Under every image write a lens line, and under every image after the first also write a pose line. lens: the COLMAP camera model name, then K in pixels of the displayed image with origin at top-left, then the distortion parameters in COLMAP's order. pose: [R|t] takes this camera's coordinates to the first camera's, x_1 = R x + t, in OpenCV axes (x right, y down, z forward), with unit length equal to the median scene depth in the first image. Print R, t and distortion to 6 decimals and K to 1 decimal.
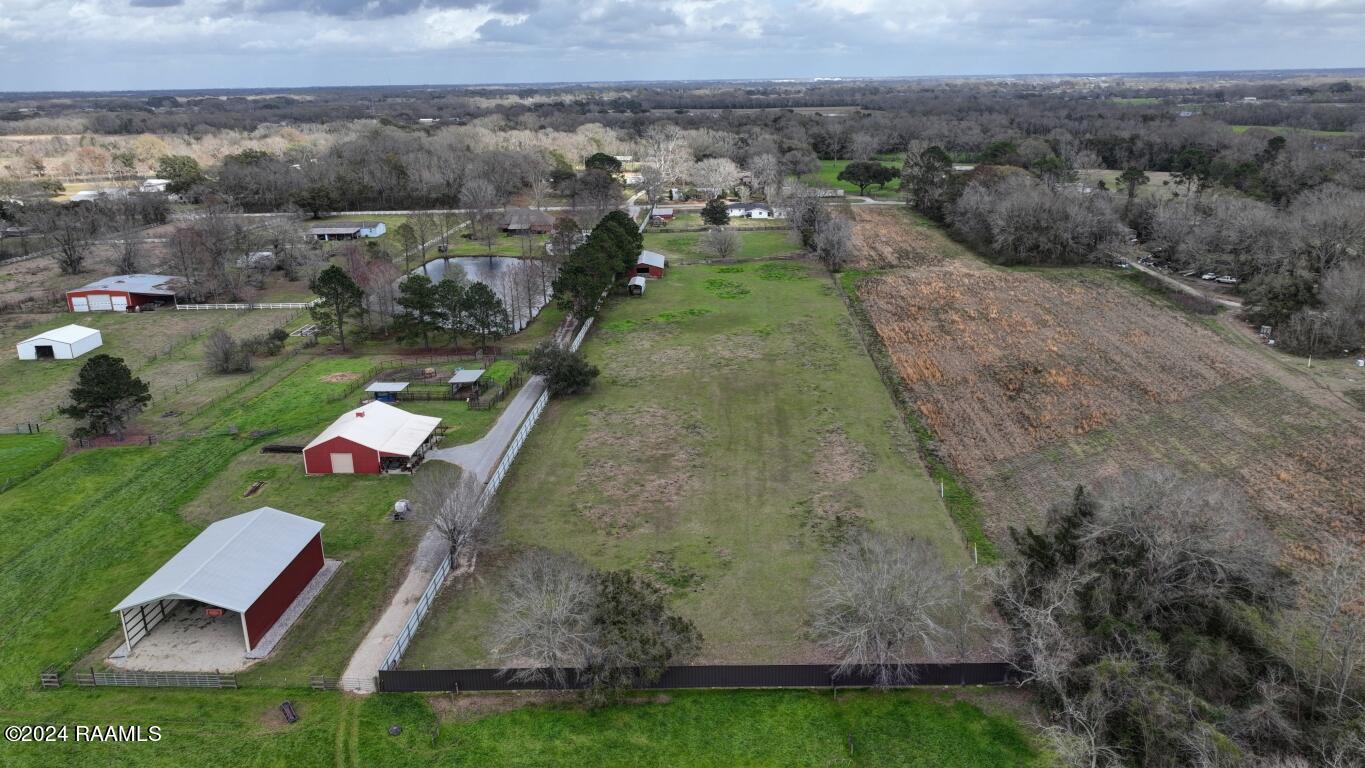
lens RADIAL K [[956.3, 0, 682.5], [0, 956.3, 384.0], [0, 0, 1]] dist [0.003203, 0.002946]
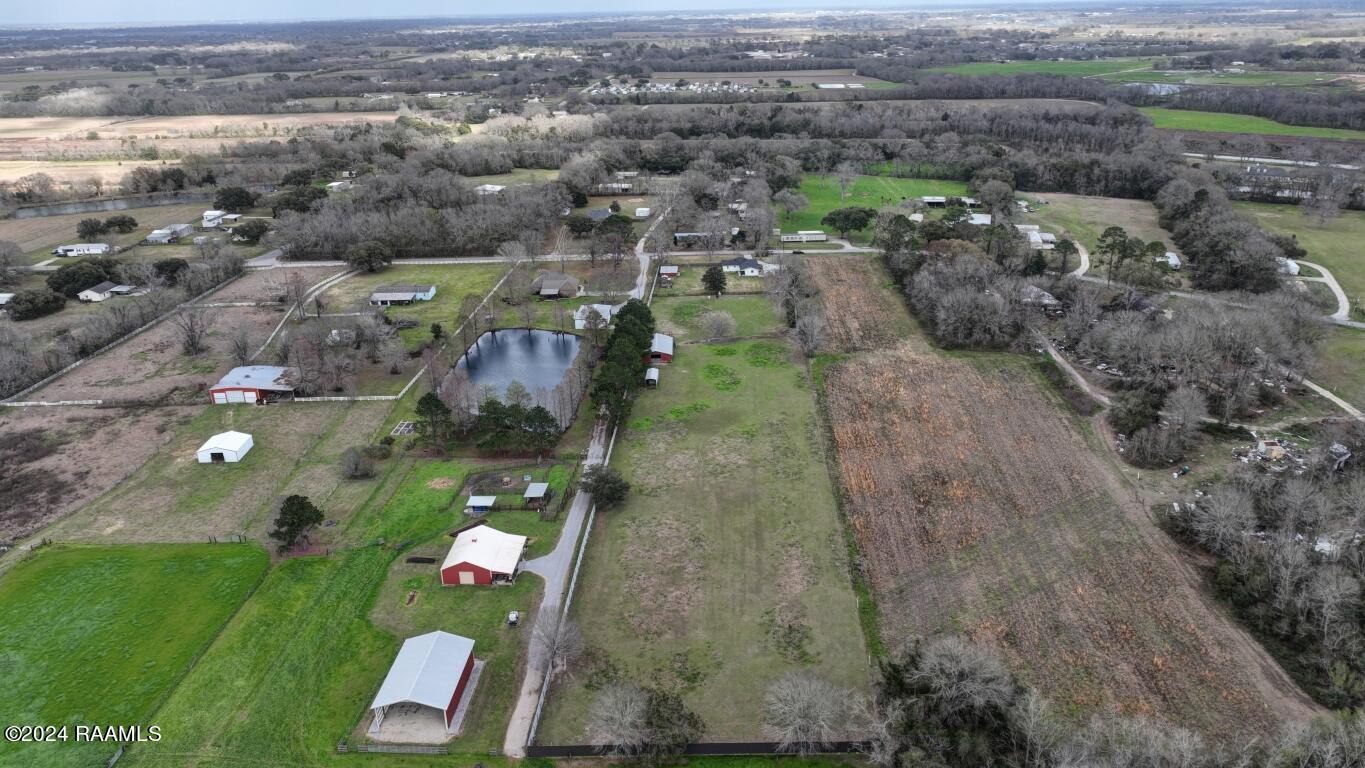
lens RADIAL K [[956.3, 0, 682.5], [0, 956.3, 384.0], [0, 0, 1]] dist [0.003203, 0.002946]
pose [[0.999993, -0.003790, -0.000373, -0.009781], [0.003807, 0.997688, 0.067857, -0.265644], [0.000115, -0.067858, 0.997695, -0.401084]]
